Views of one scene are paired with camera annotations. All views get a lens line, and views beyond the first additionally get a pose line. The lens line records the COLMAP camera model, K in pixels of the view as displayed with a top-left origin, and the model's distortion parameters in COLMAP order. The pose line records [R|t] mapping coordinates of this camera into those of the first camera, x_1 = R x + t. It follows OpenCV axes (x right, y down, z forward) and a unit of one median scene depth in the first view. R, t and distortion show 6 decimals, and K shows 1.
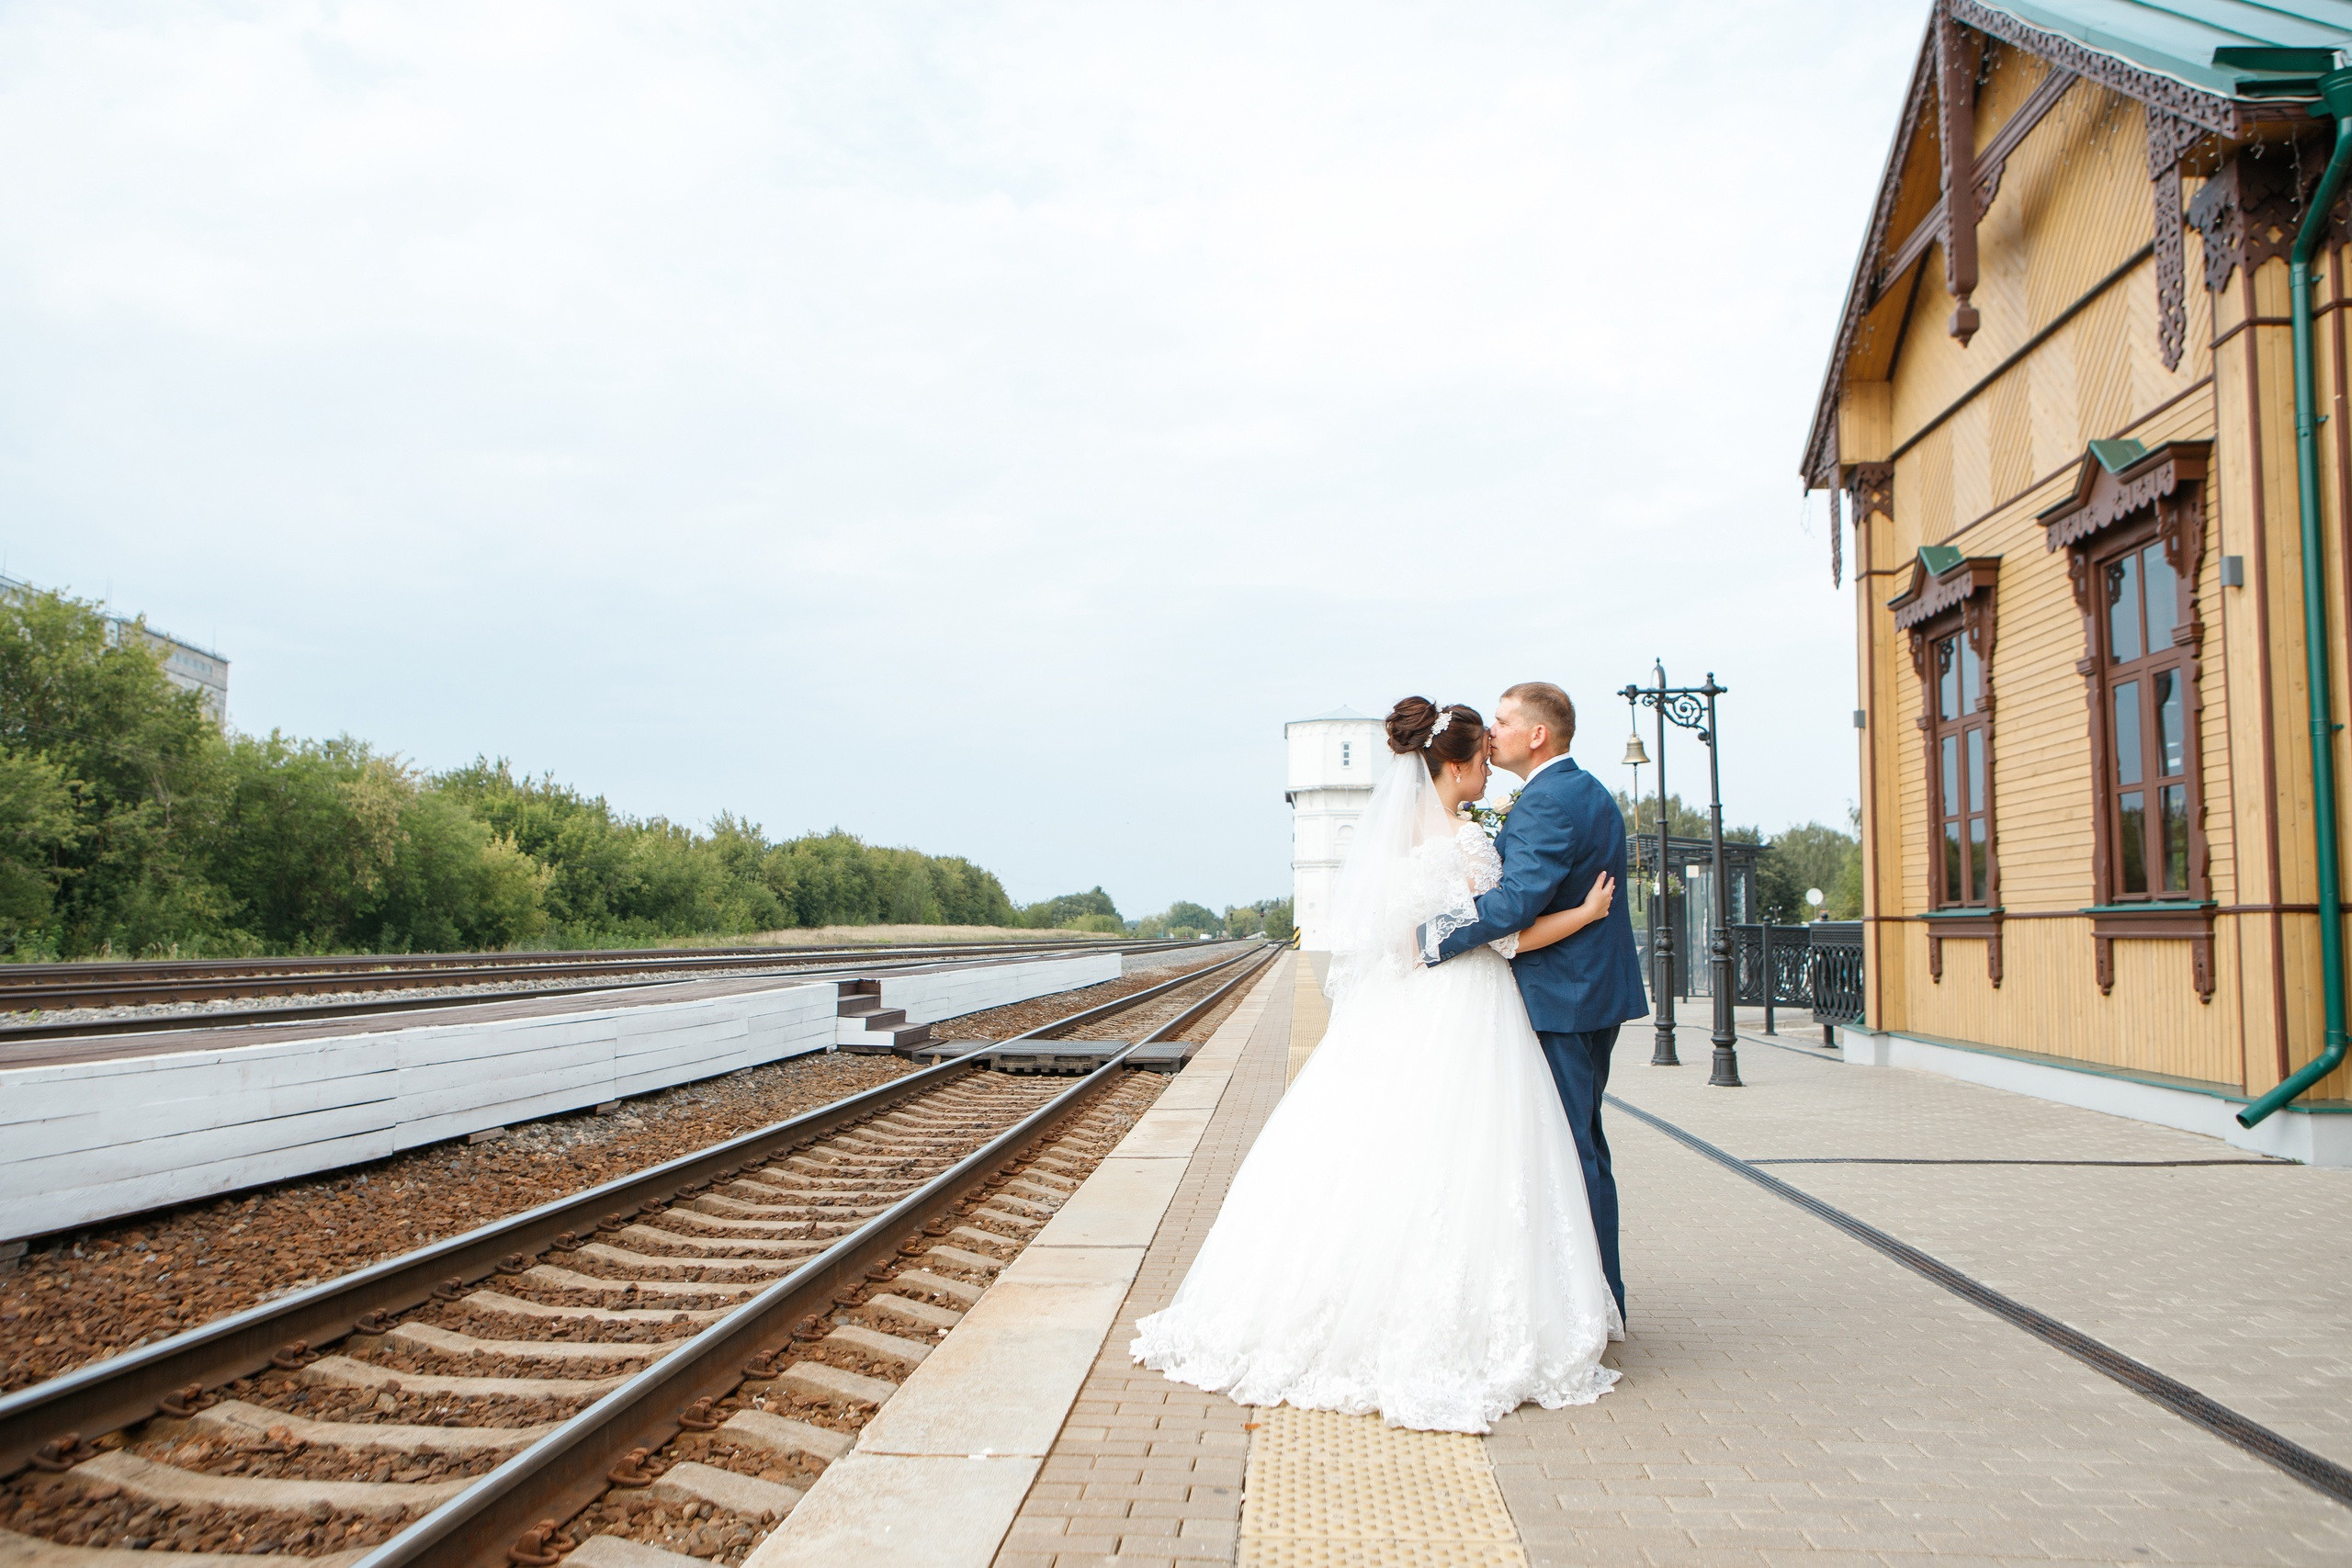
lens RADIAL K [[1745.8, 0, 1176.0], [0, 1745.8, 784.0], [0, 0, 1]] dist [-0.002370, 0.007345]
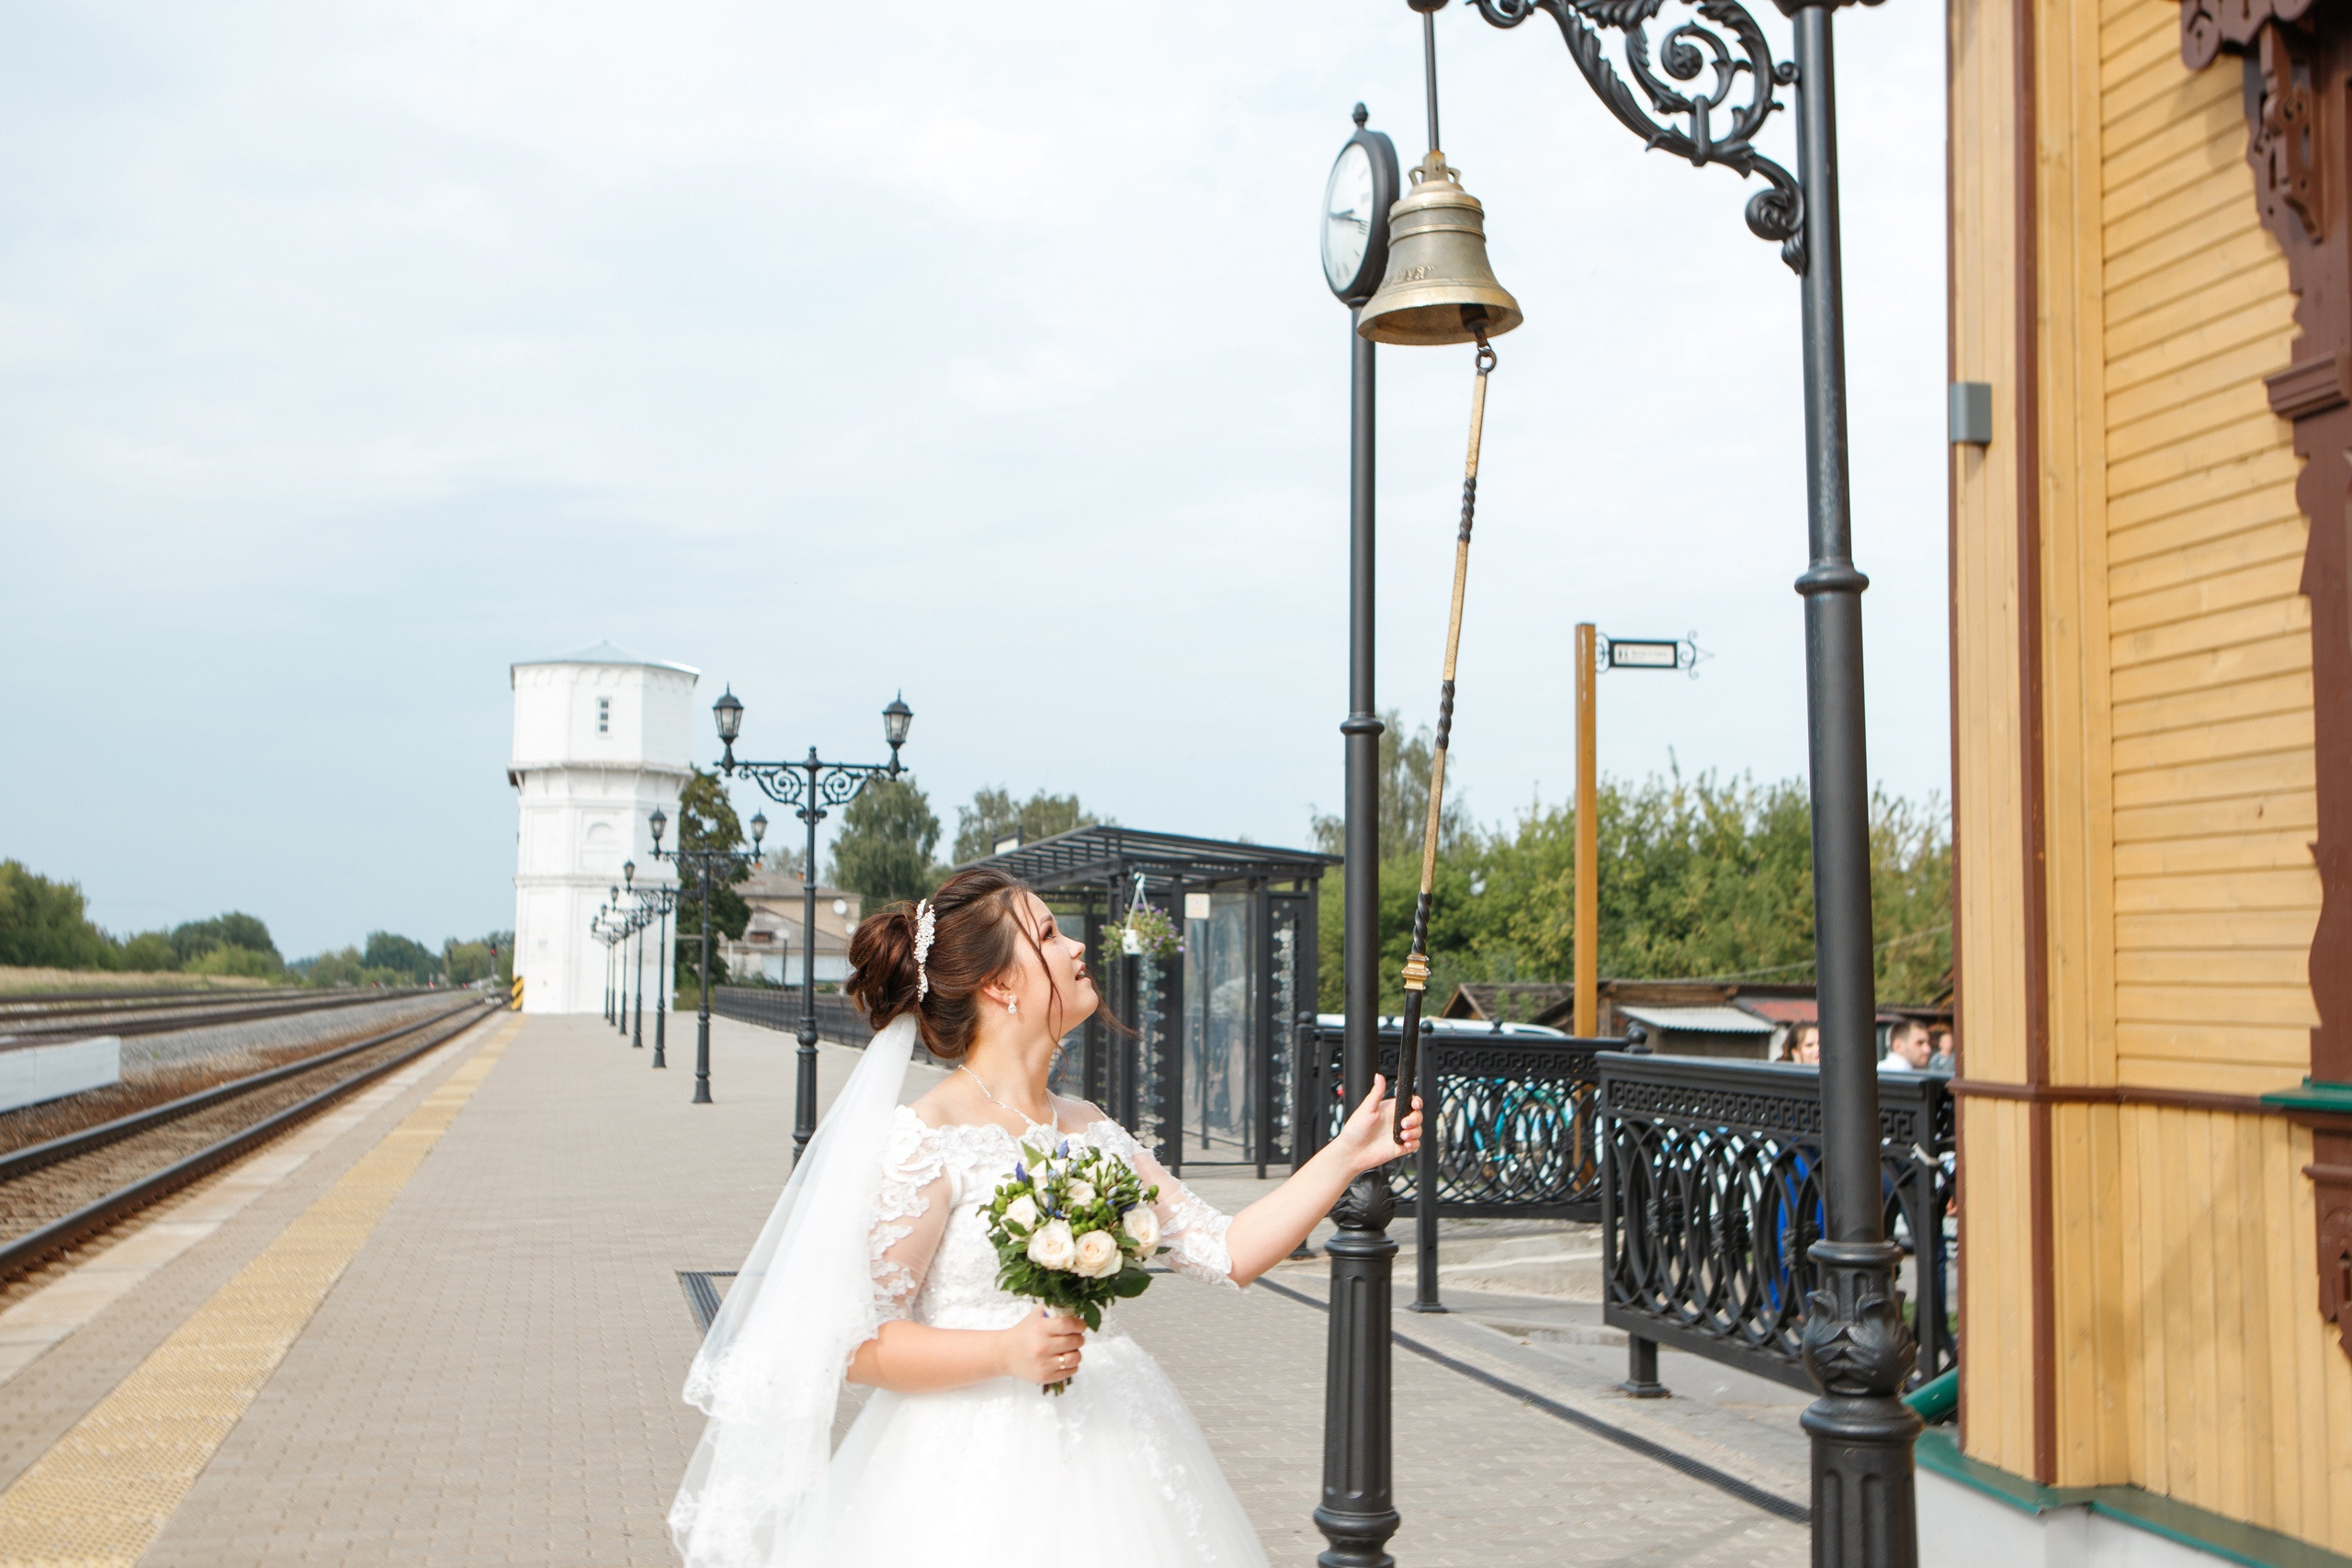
lens RADIAL K [[2303.8, 0, 1130.6], [0, 2303.8, 751.0], [0, 0, 1]] dist [-0.018834, -0.010032]
pose [[0.952017, 0.034029, 0.304148, 0.146751], [-0.030347, 0.999398, -0.016826, 0.032607], [-0.304537, 0.006789, 0.952476, 0.706496]]
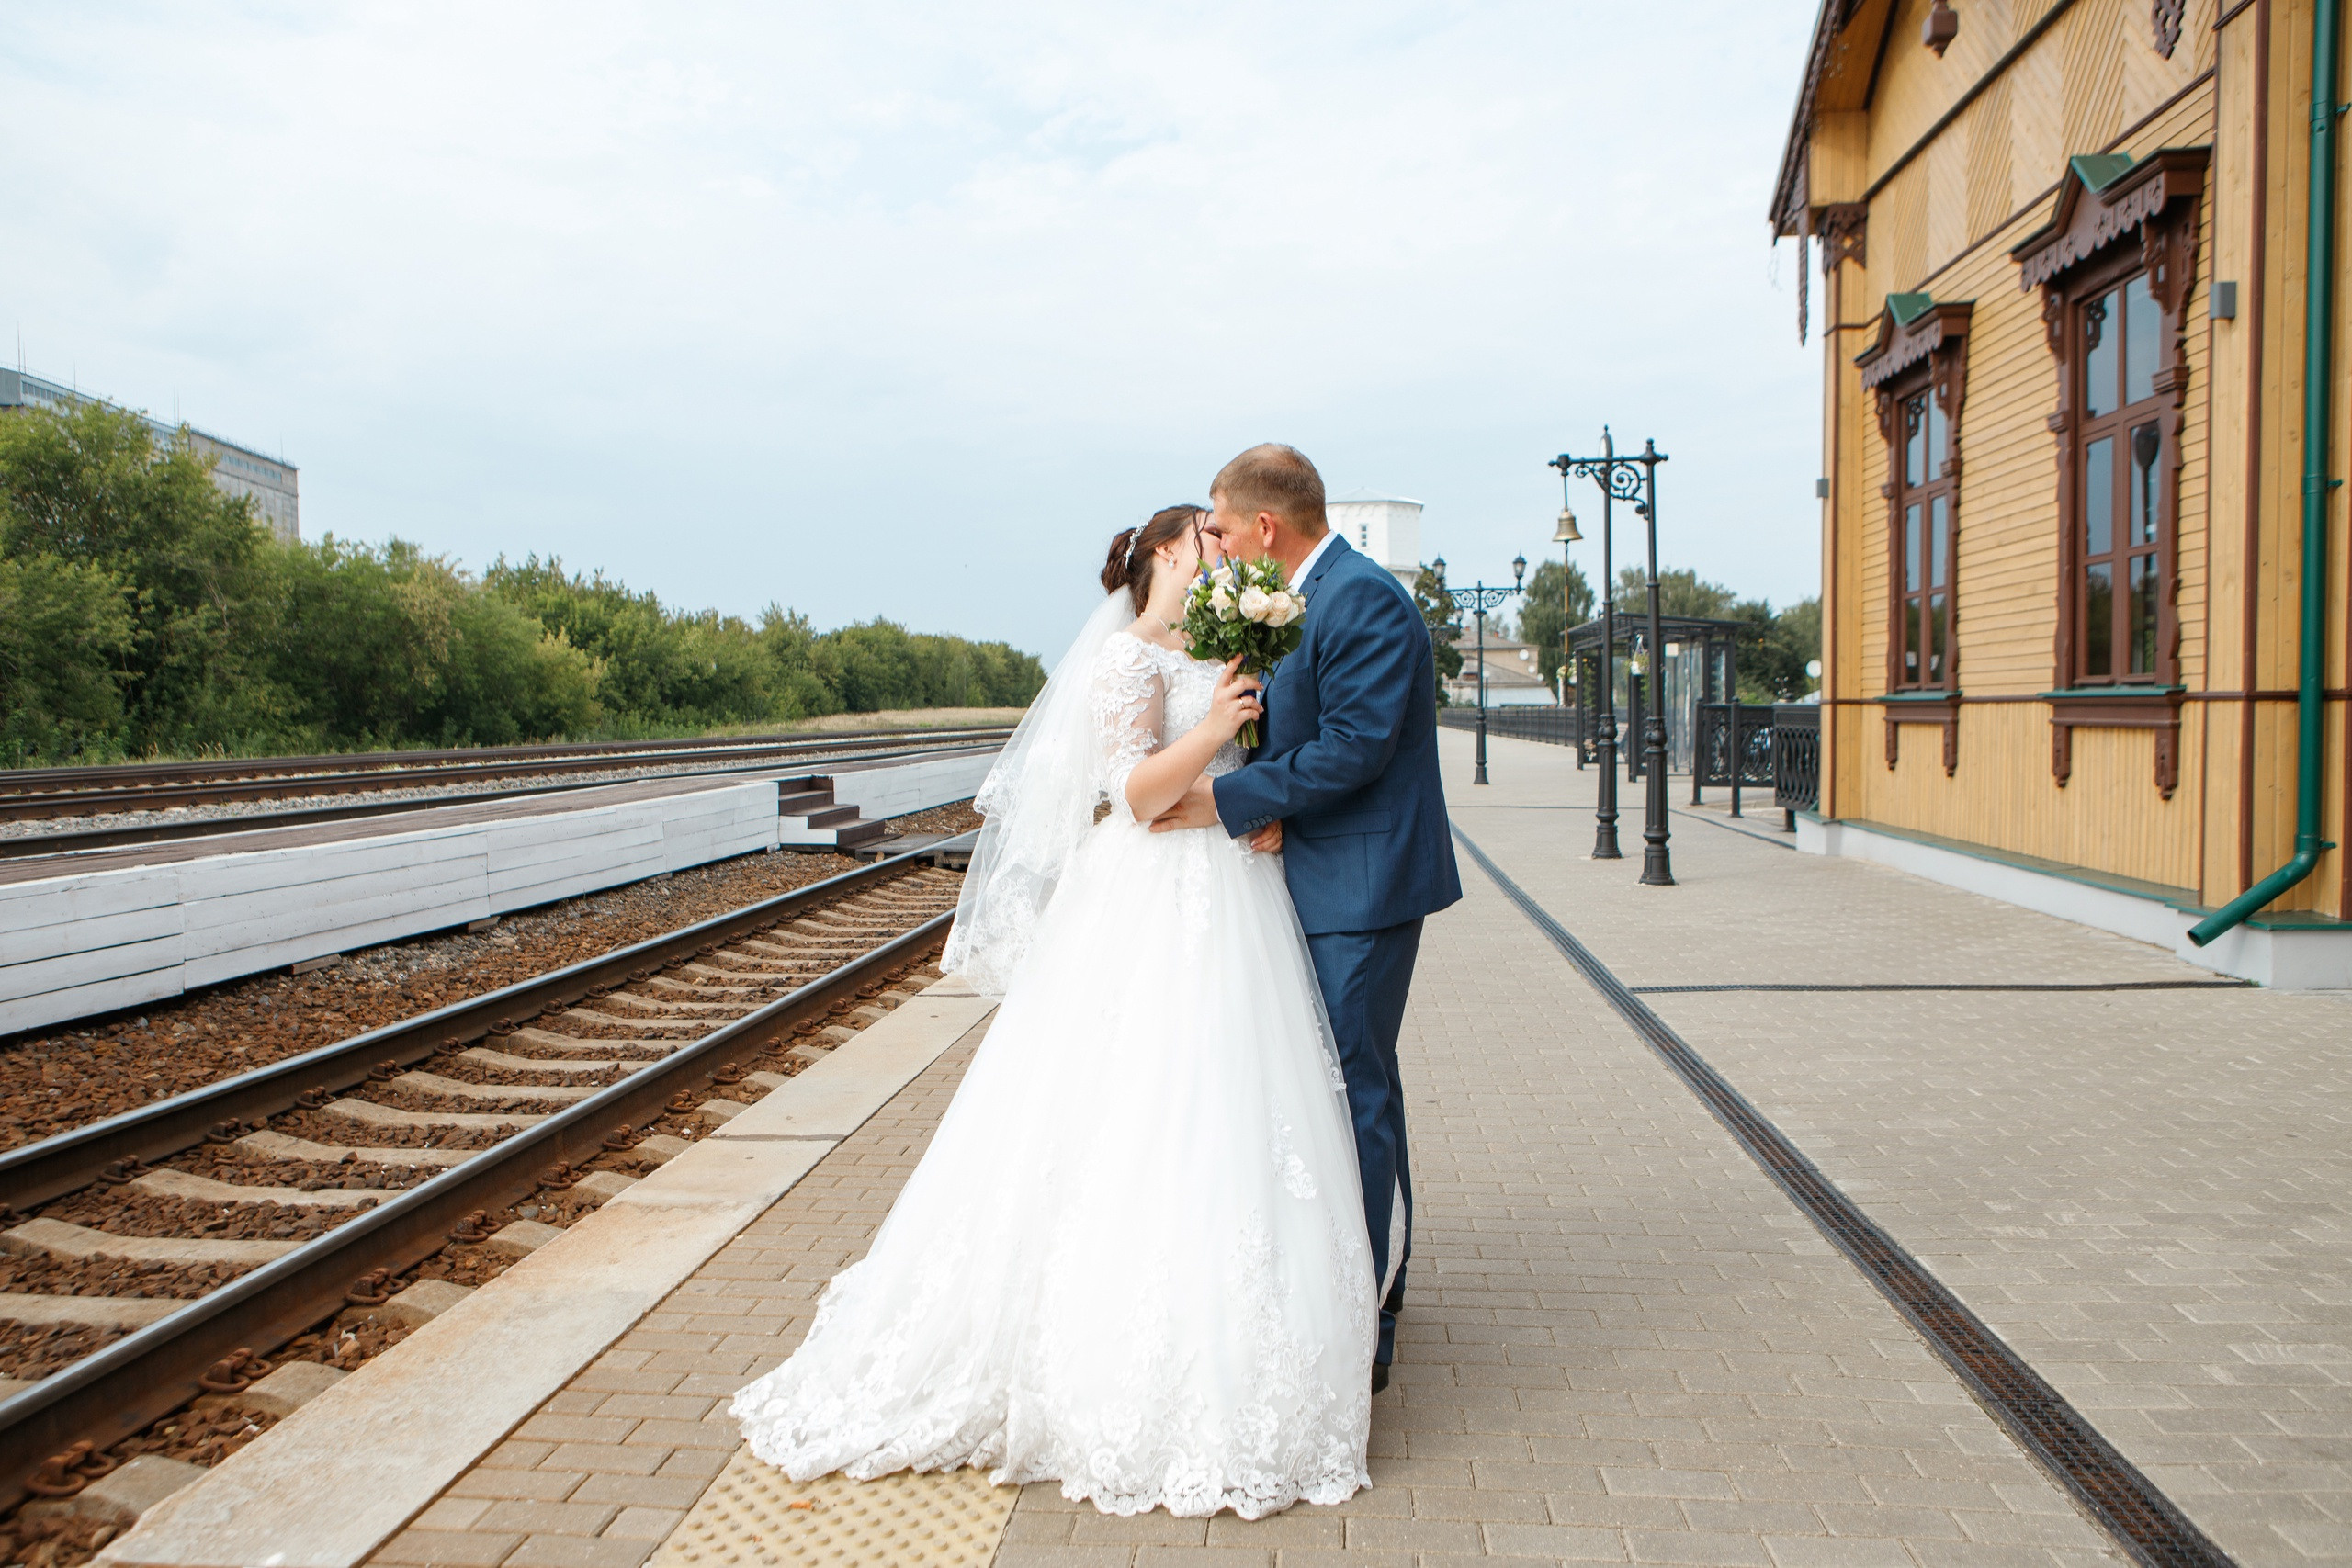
lens RADIAL K [[1658.9, 0, 1176.0], [0, 1658.9, 784.0], [0, 0, 1]] dist [-0.024413, 0.023760]
pose [[0.999520, -0.016368, -0.026303, 0.070094], [0.019629, 0.991454, 0.128968, -0.001131], [0.023967, -0.129422, 0.991300, 0.100570]]
